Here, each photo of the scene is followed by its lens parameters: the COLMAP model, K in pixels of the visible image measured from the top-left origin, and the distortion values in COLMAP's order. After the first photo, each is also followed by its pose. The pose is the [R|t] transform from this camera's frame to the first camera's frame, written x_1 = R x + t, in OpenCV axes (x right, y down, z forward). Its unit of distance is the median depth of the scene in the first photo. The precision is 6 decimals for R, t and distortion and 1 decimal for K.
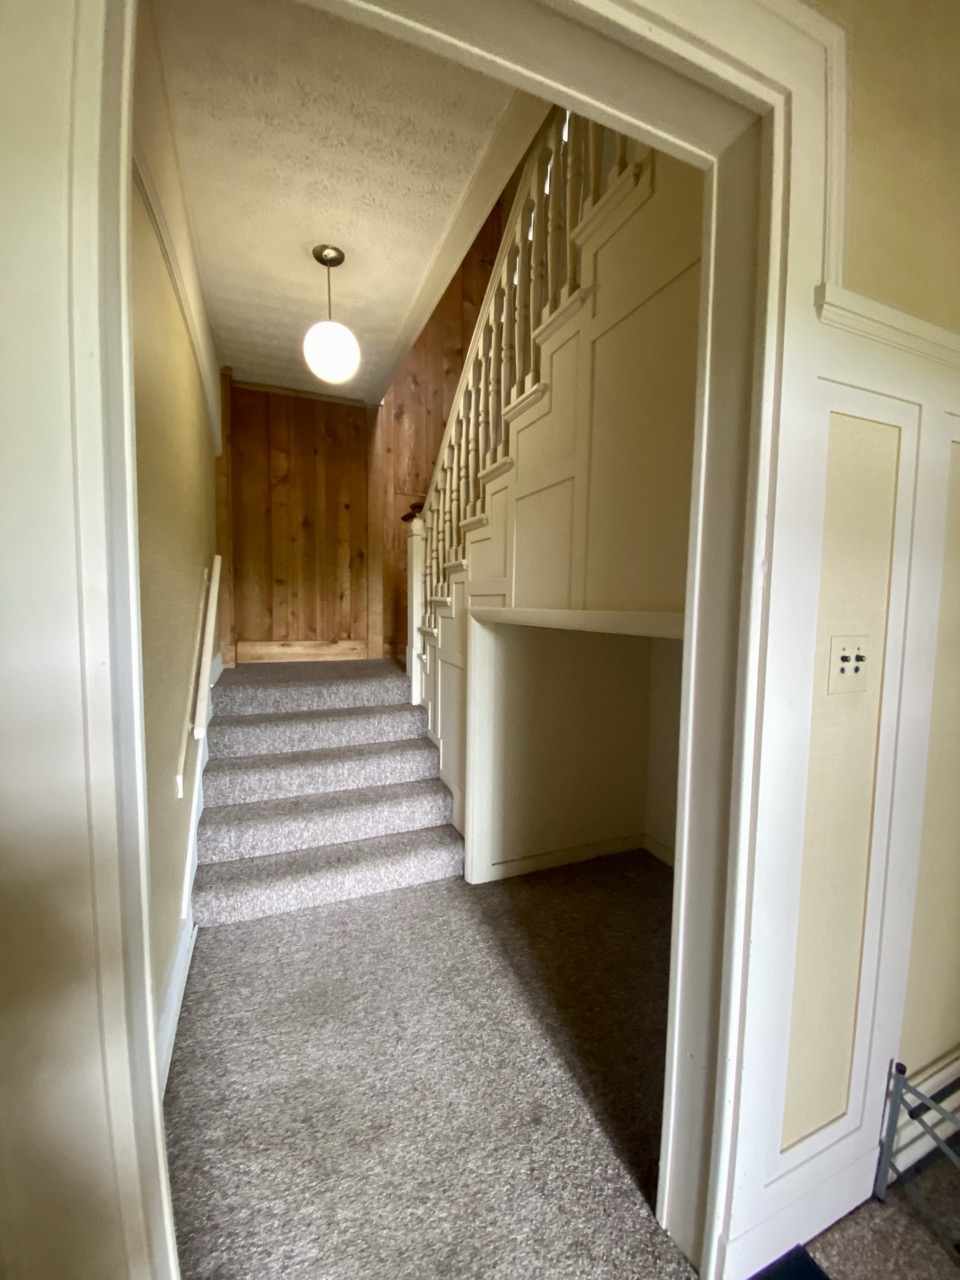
lens RADIAL K [[525.1, 0, 477.9], [0, 525.1, 640.2], [0, 0, 1]] dist [-0.012982, -0.000407]
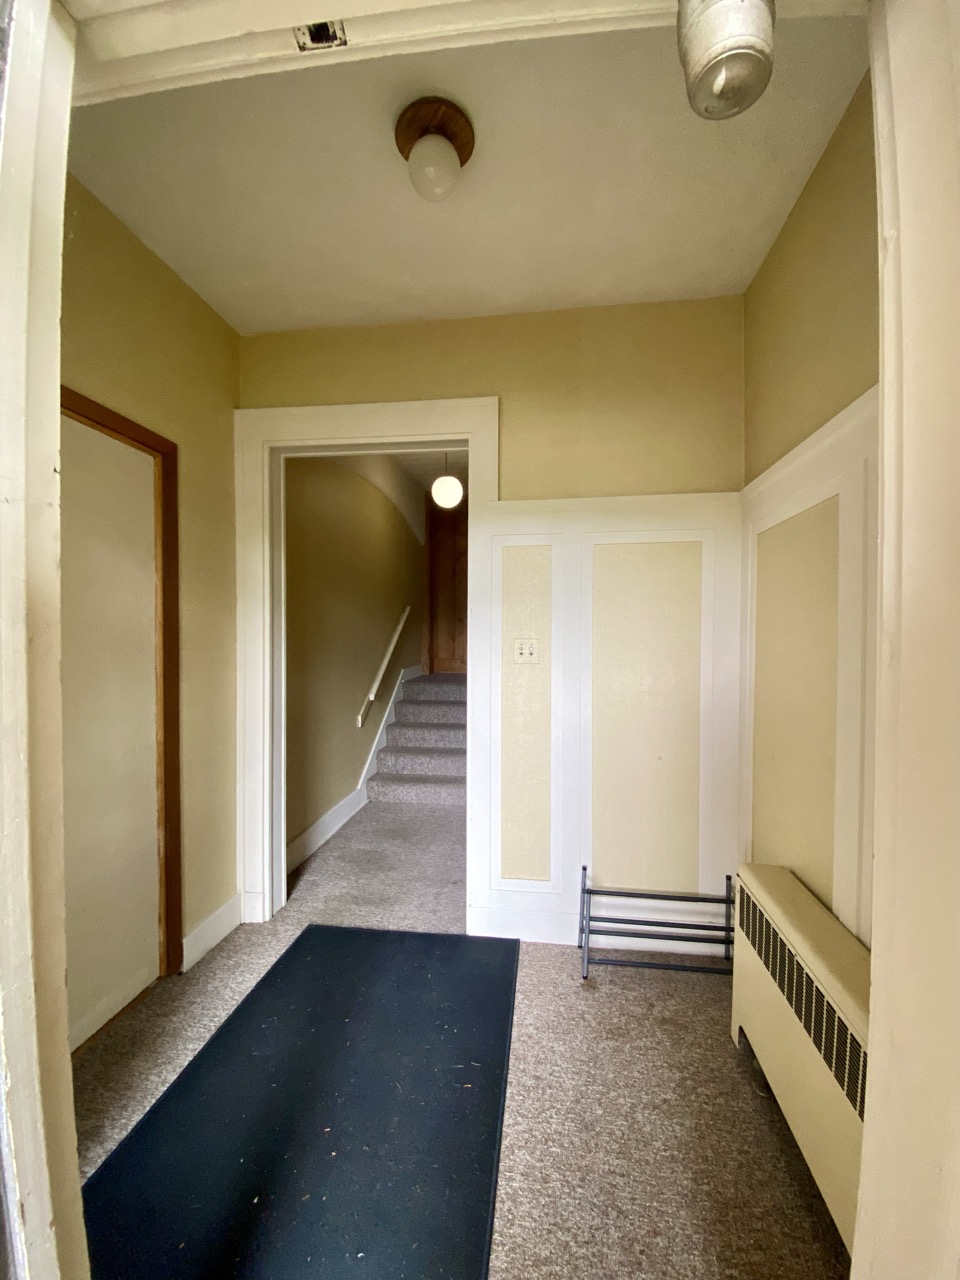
lens RADIAL K [[525.1, 0, 487.4], [0, 525.1, 645.2], [0, 0, 1]] dist [-0.012982, -0.000407]
pose [[0.866990, 0.006400, -0.498284, 0.718185], [-0.038730, 0.997758, -0.054573, 0.063462], [0.496818, 0.066613, 0.865294, -0.442796]]
